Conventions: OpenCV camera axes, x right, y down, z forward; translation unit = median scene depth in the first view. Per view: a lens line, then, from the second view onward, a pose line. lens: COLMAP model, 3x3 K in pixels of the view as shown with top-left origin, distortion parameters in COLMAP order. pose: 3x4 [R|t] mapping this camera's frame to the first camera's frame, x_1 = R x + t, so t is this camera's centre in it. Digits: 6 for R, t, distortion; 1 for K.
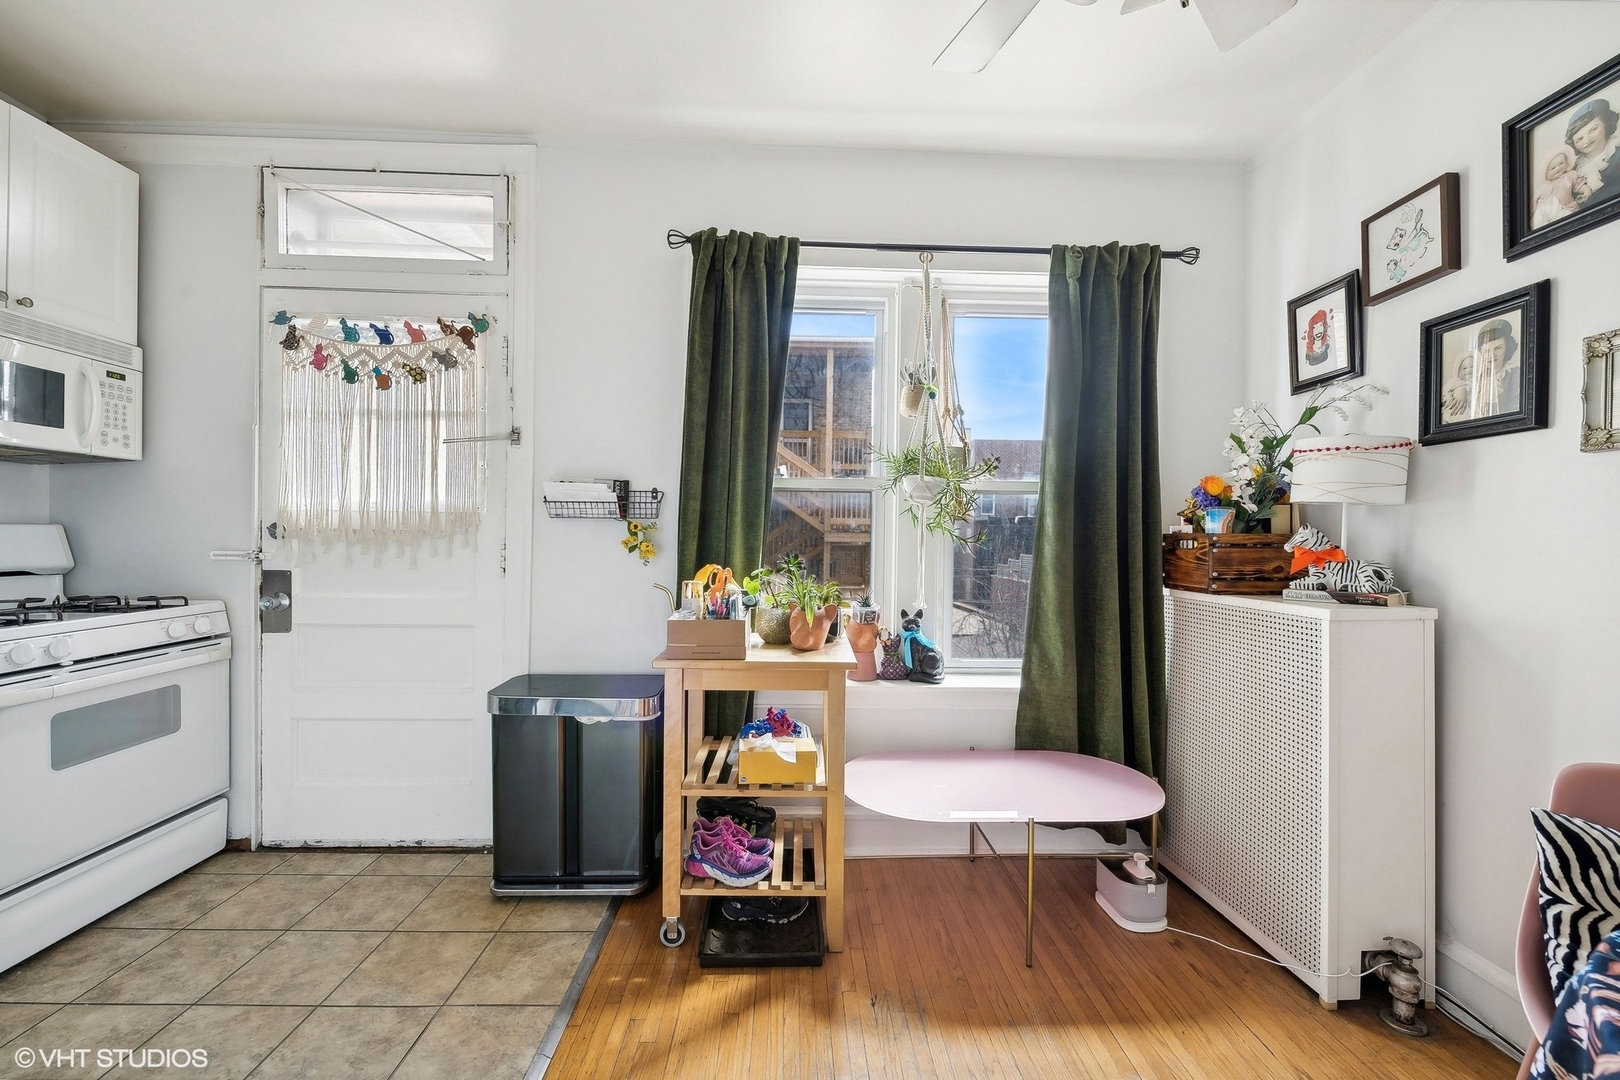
lens RADIAL K [[653.0, 0, 813.7], [0, 653.0, 543.2], [0, 0, 1]] dist [-0.000350, -0.002680]
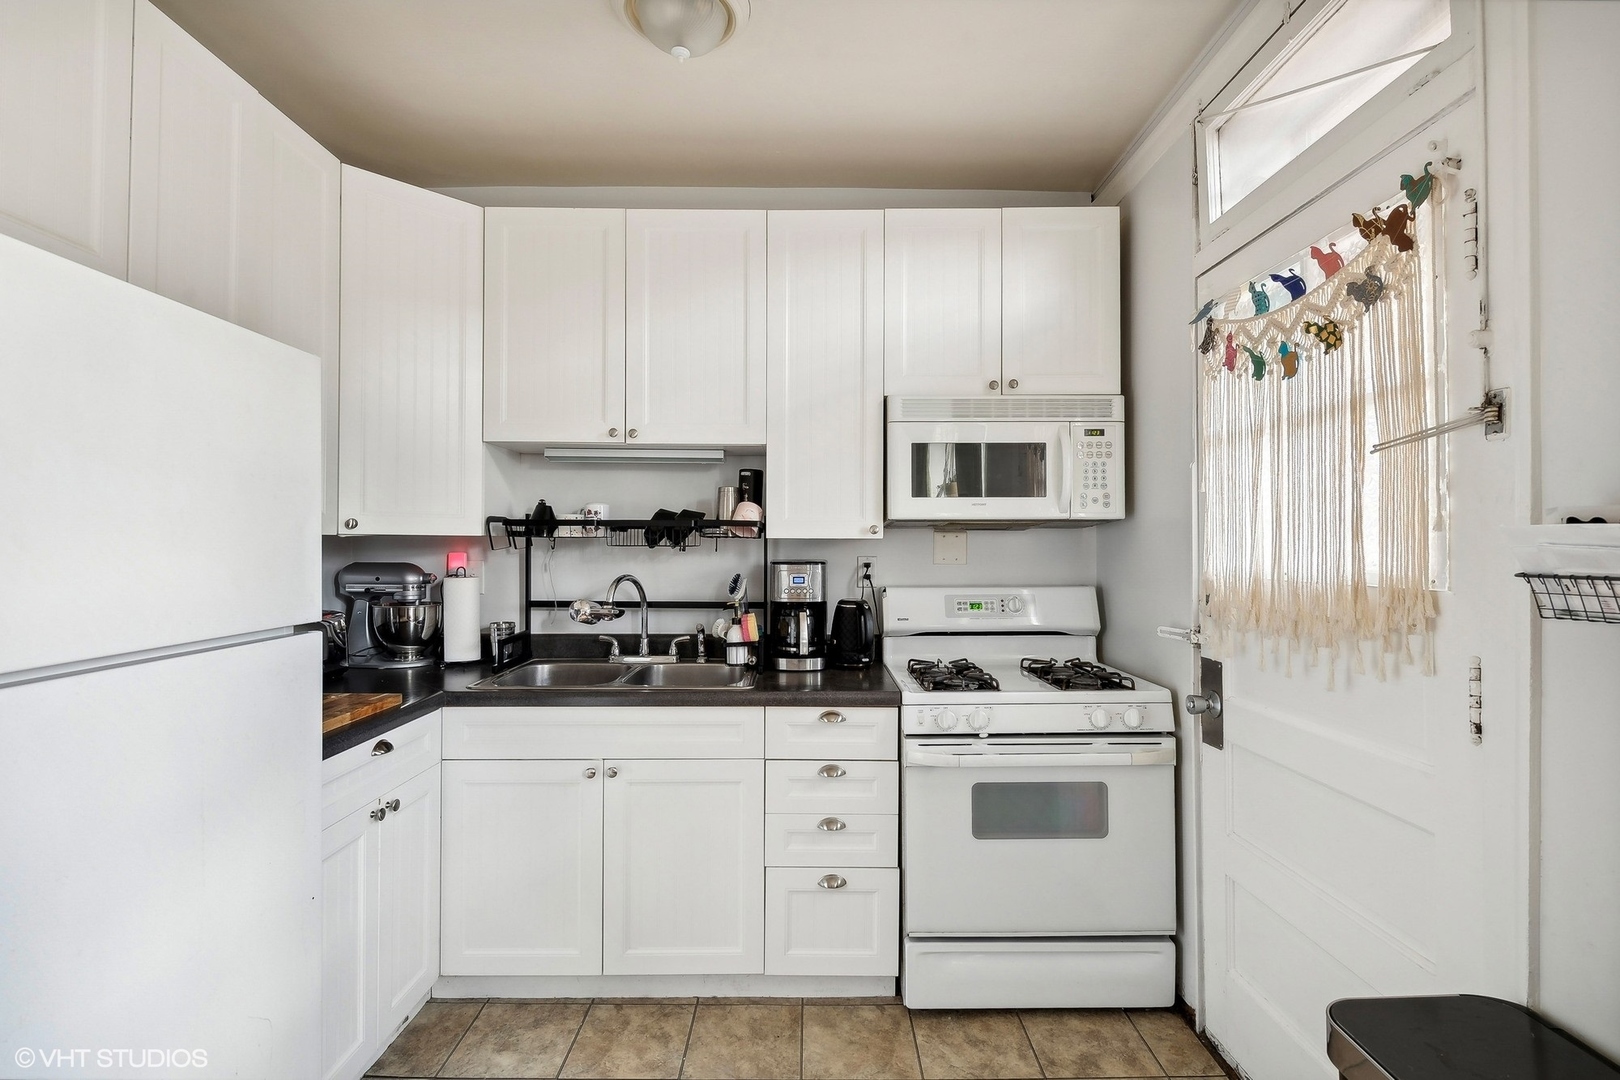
lens RADIAL K [[771.6, 0, 821.2], [0, 771.6, 543.1], [0, 0, 1]] dist [0.000805, -0.002024]
pose [[-0.021325, -0.018801, -0.999596, 0.045948], [-0.009286, 0.999784, -0.018606, -0.069812], [0.999729, 0.008885, -0.021495, 0.602716]]
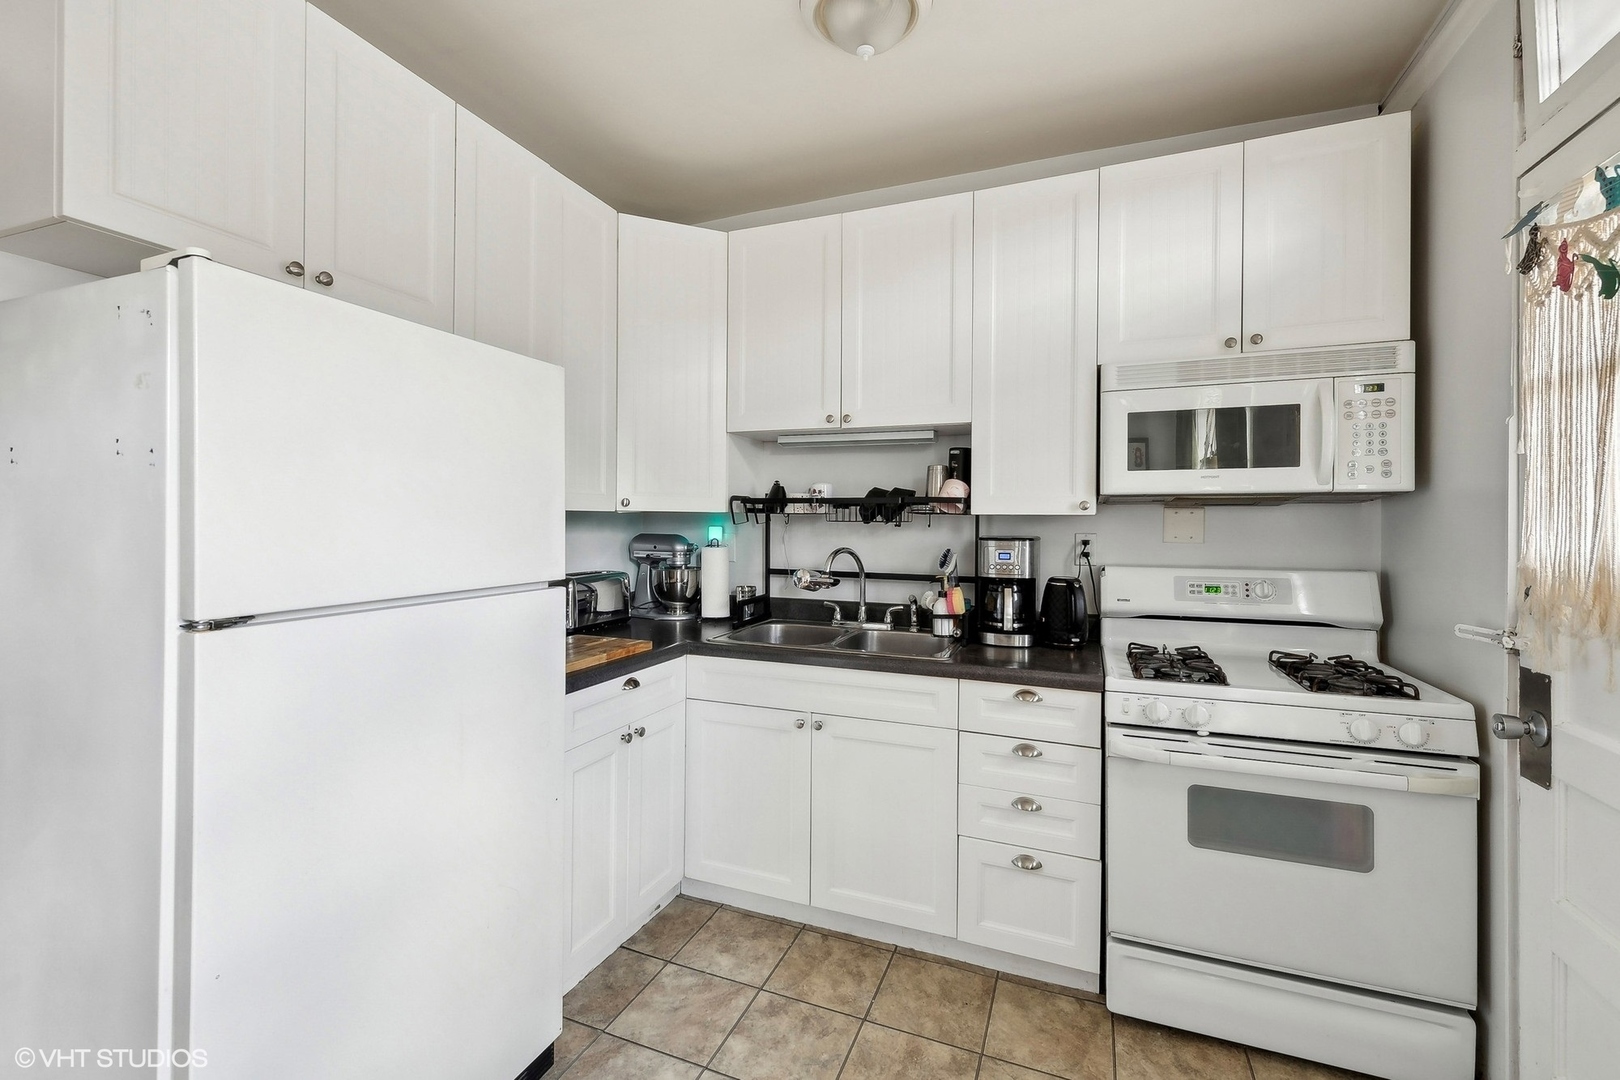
lens RADIAL K [[699.0, 0, 805.8], [0, 699.0, 528.1], [0, 0, 1]] dist [0.002027, -0.002622]
pose [[-0.408677, -0.010403, -0.912620, -0.022769], [-0.019746, 0.999802, -0.002554, -0.069001], [0.912466, 0.016977, -0.408801, 0.694310]]
